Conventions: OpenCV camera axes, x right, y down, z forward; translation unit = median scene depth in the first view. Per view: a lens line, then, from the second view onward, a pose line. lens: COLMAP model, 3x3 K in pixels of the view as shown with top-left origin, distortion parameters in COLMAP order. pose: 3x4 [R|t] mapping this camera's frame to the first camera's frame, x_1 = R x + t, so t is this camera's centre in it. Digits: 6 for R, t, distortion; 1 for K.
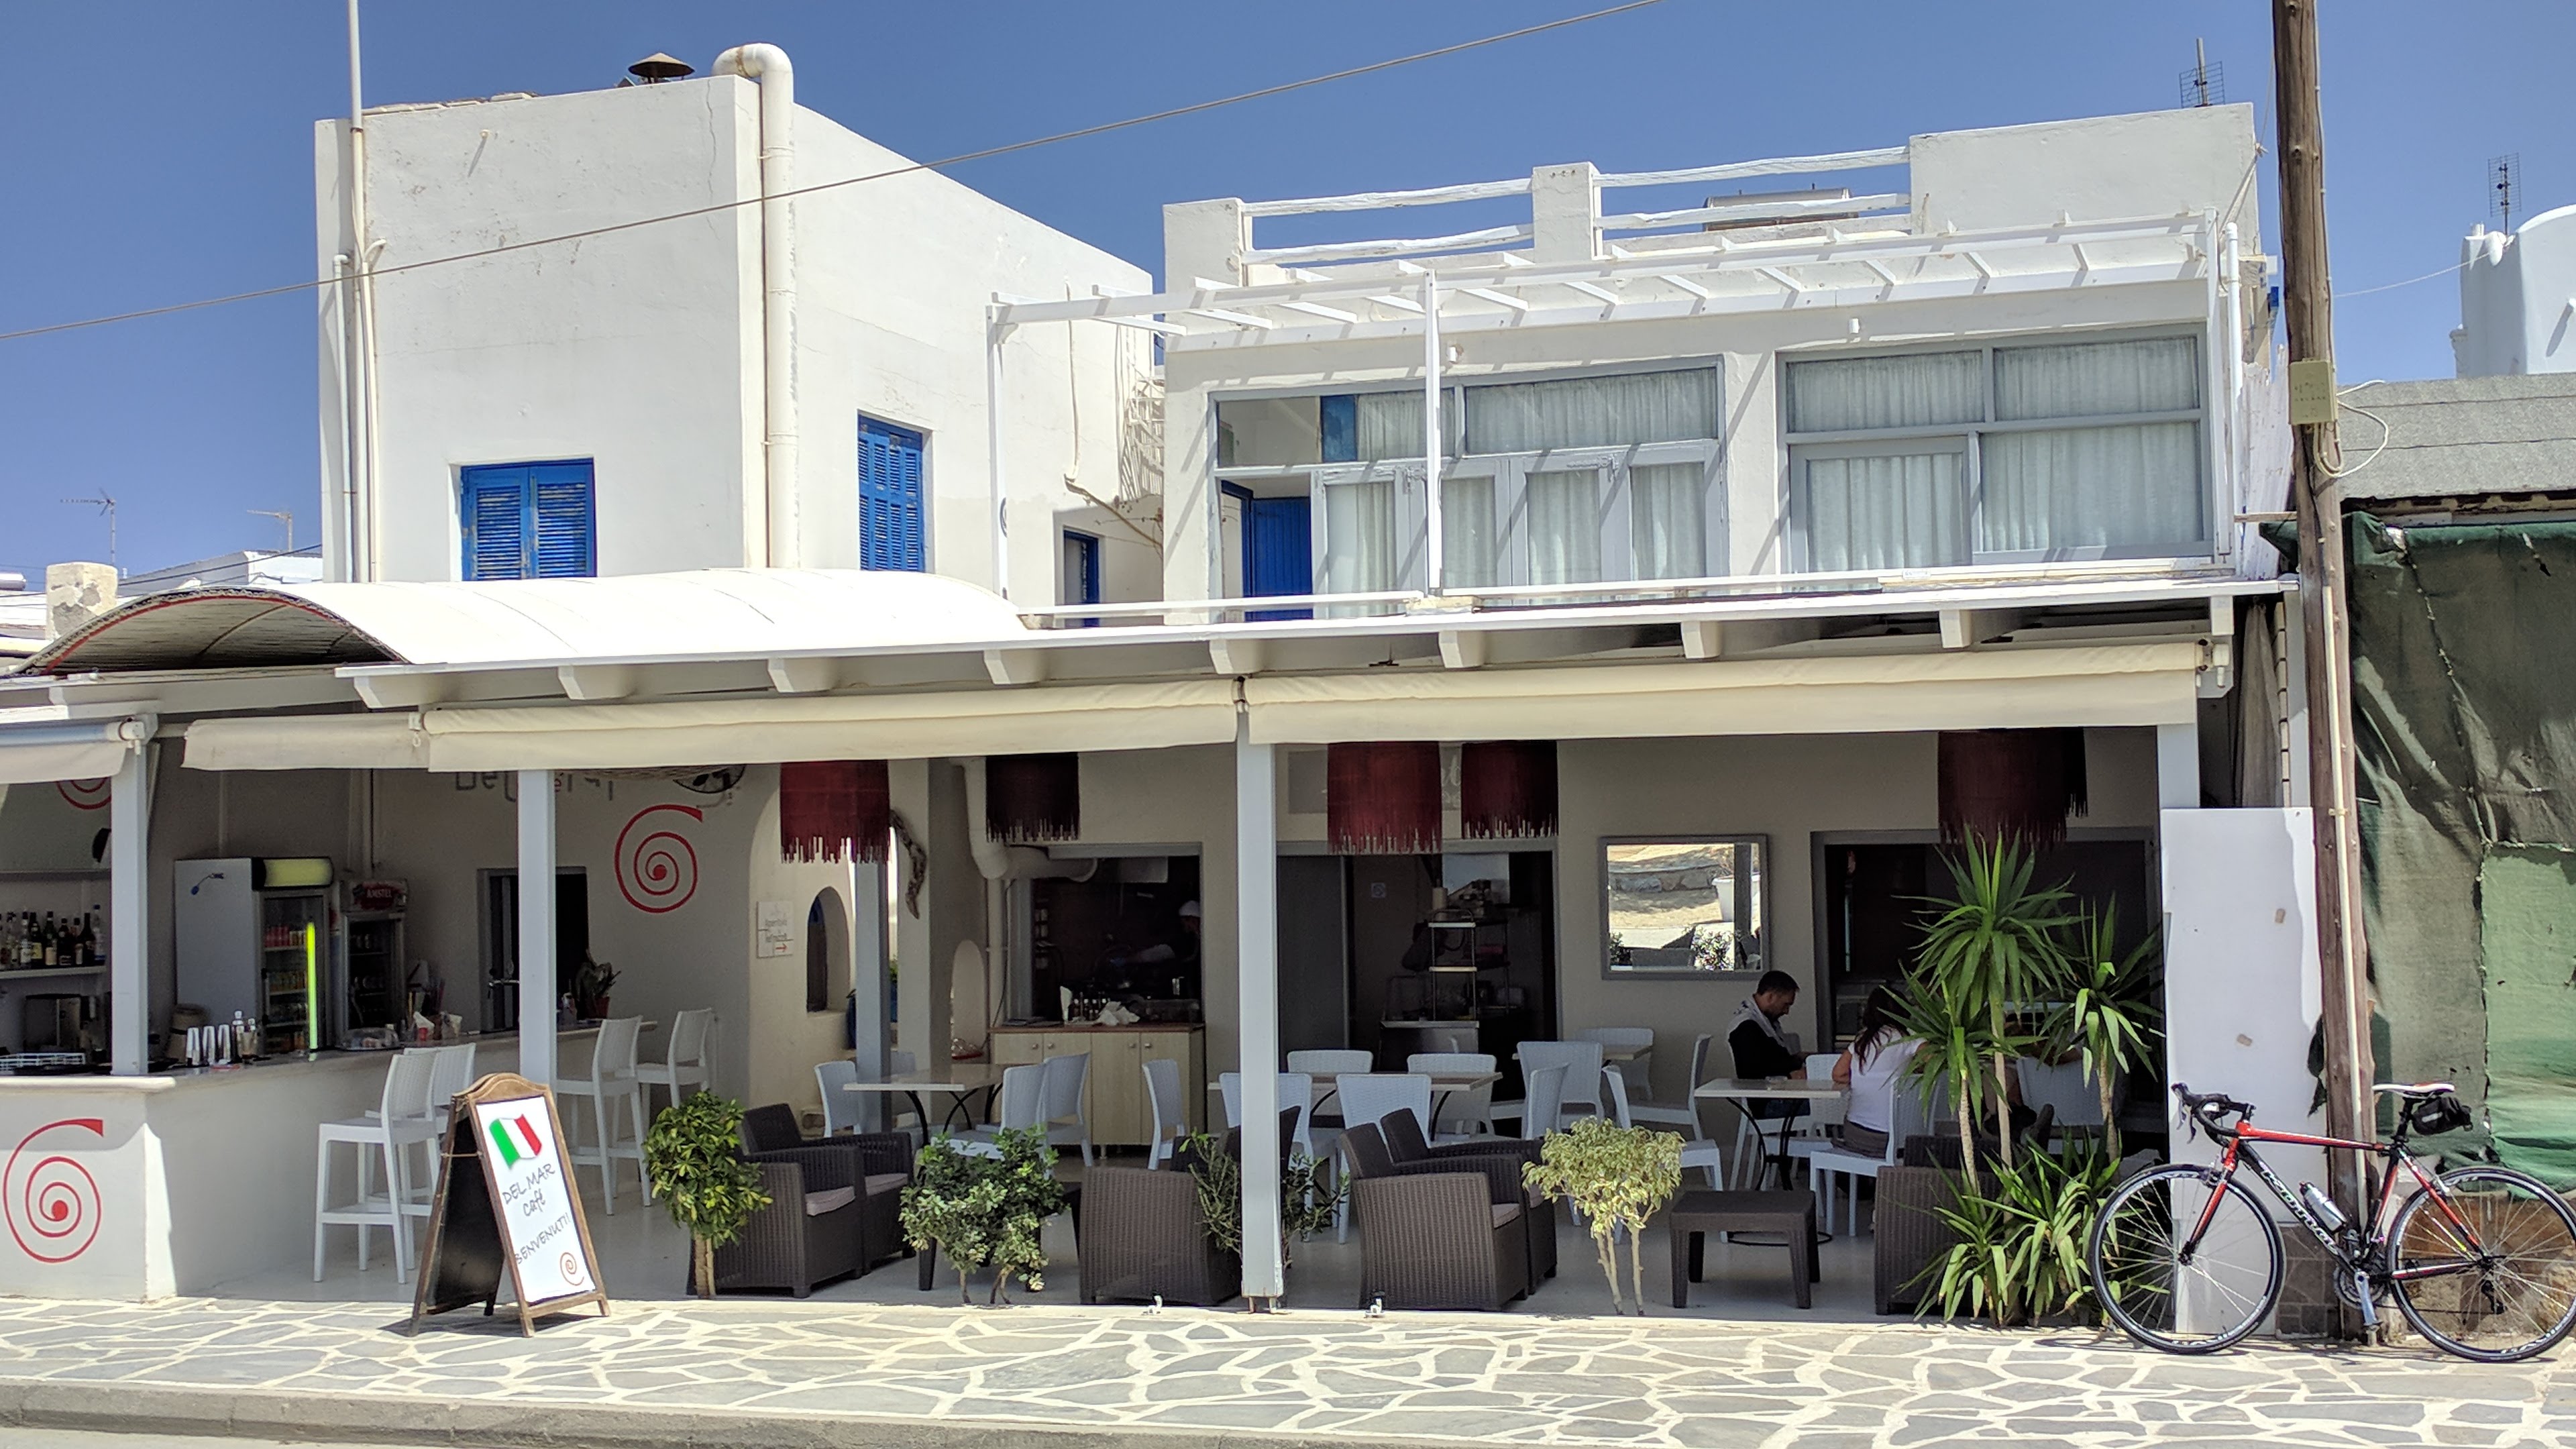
lens RADIAL K [[2939.2, 0, 1260.7], [0, 2939.2, 725.4], [0, 0, 1]] dist [0.134511, -0.477612]
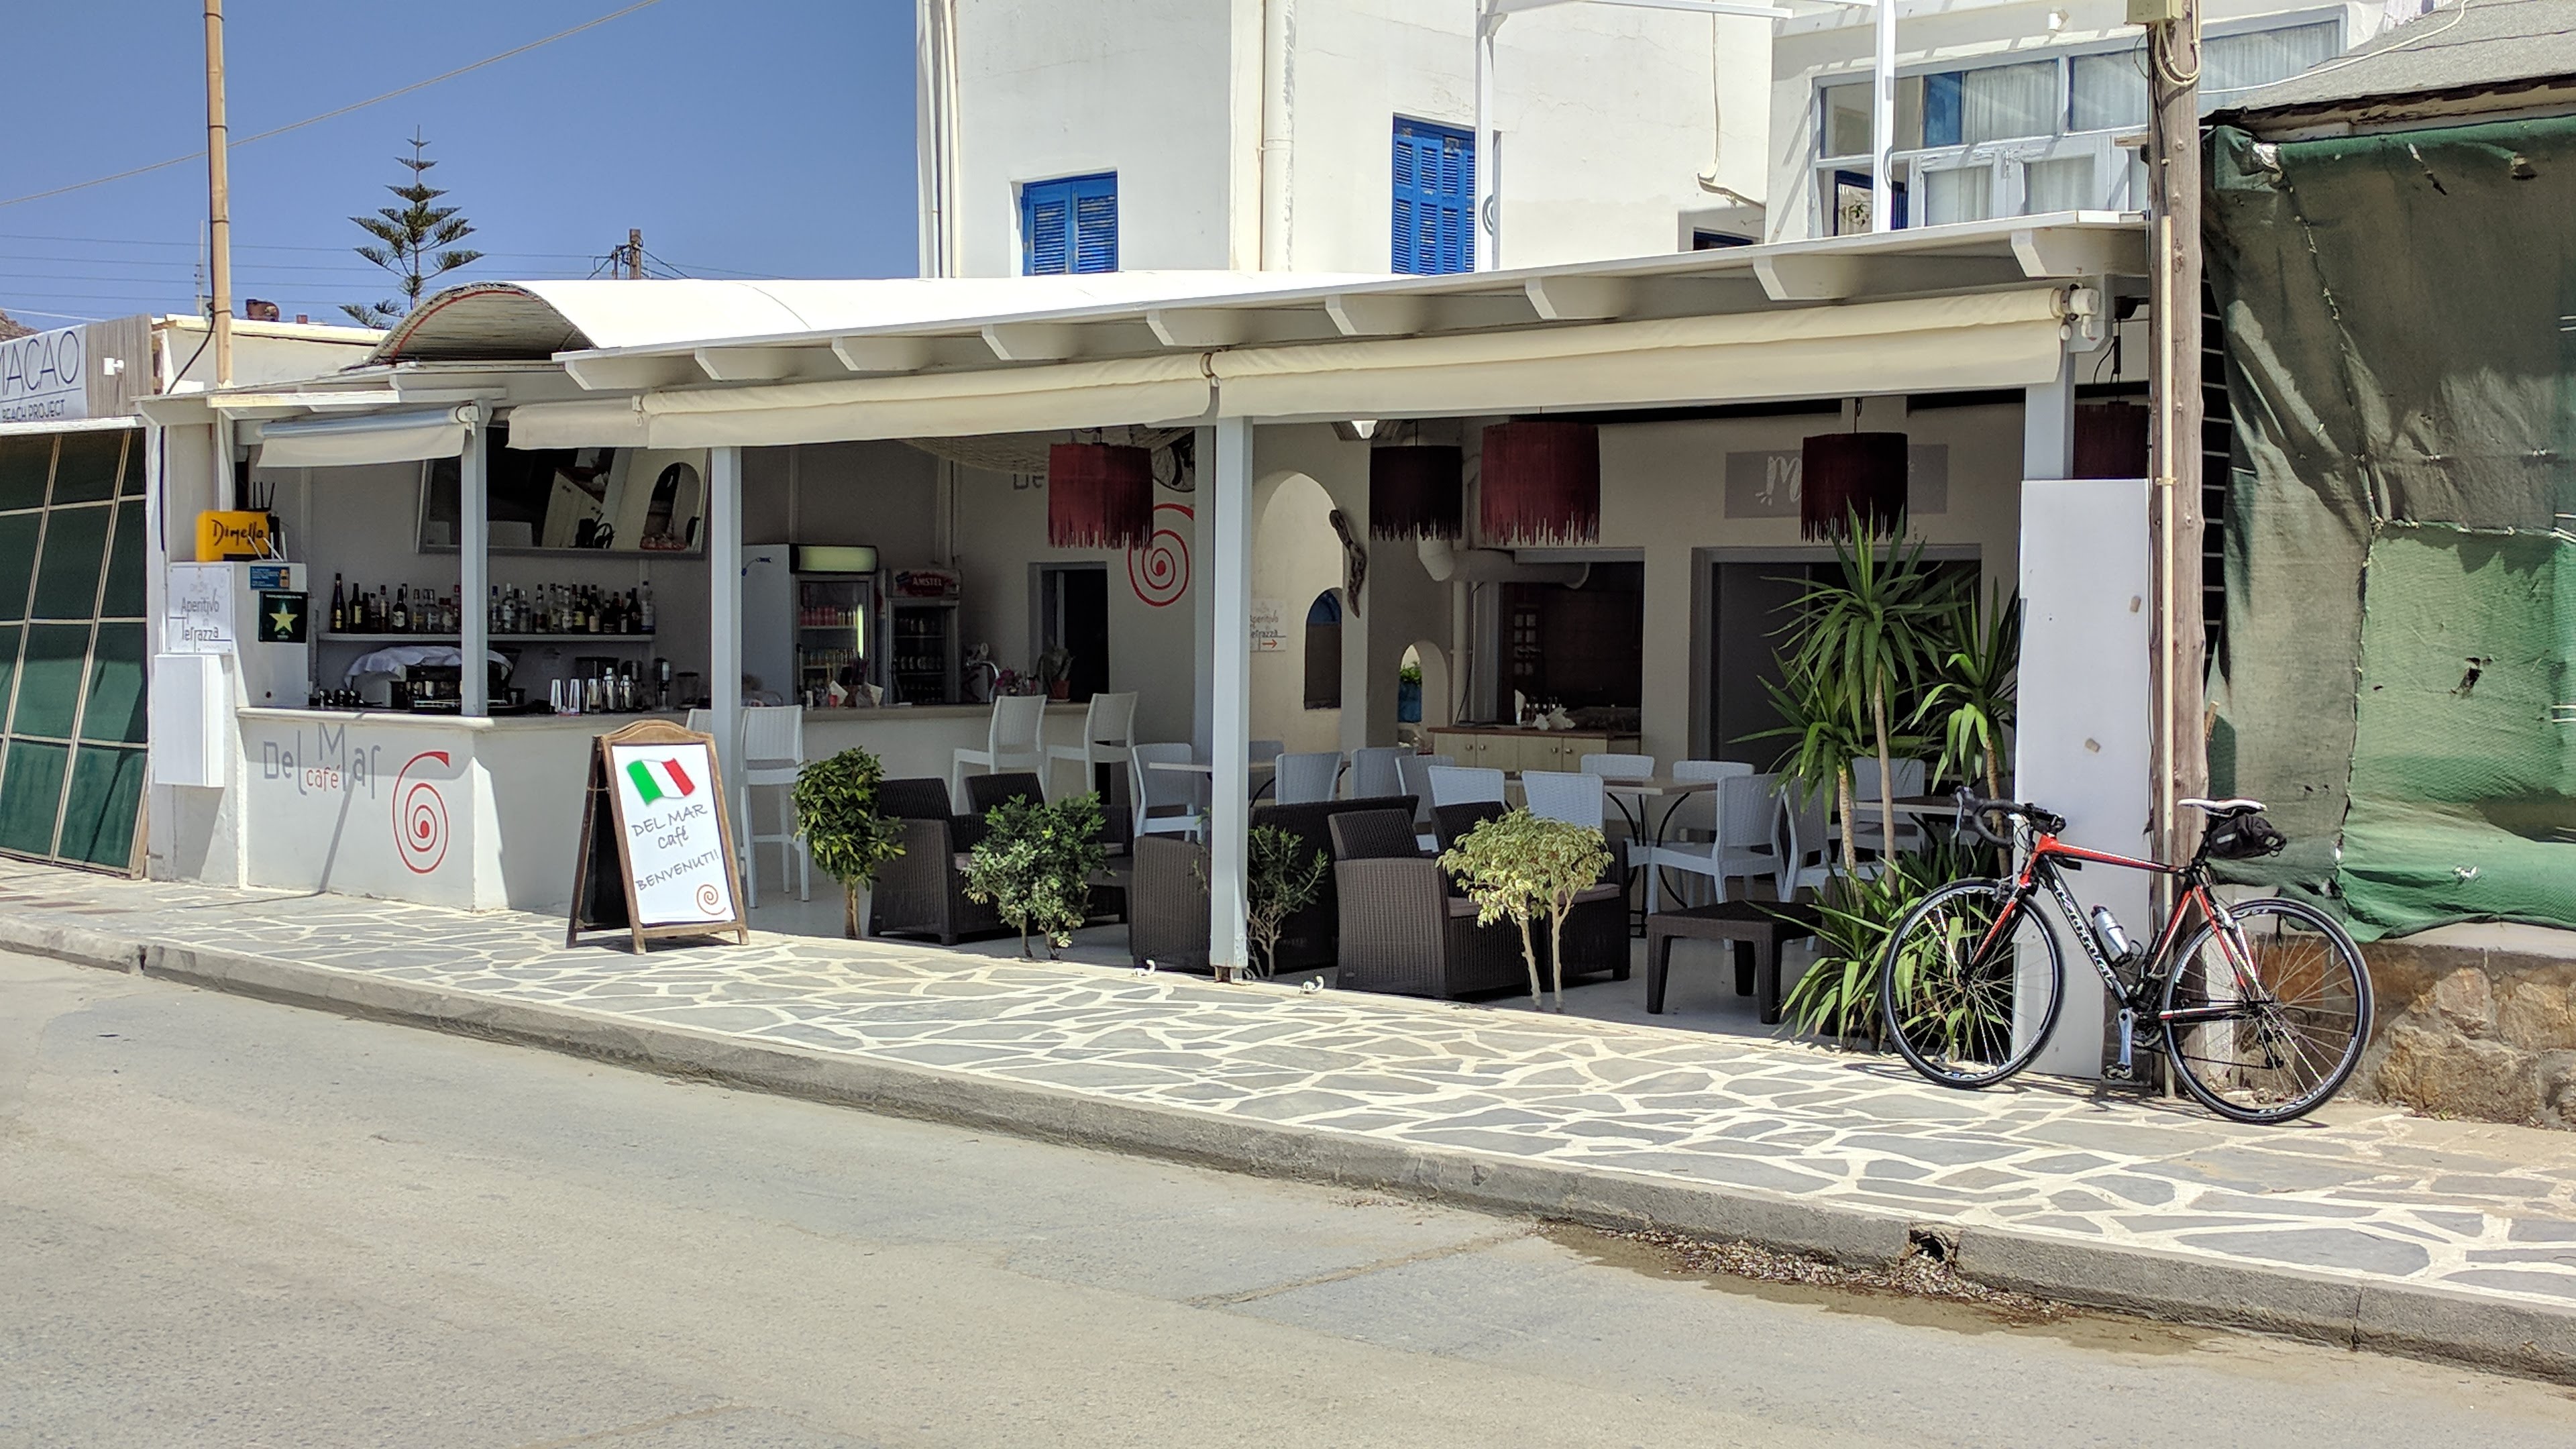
lens RADIAL K [[2939.2, 0, 1260.7], [0, 2939.2, 725.4], [0, 0, 1]] dist [0.134511, -0.477612]
pose [[0.911236, 0.040844, -0.409854, 0.410168], [-0.005564, 0.996201, 0.086906, 0.022546], [0.411847, -0.076912, 0.908002, 0.092400]]
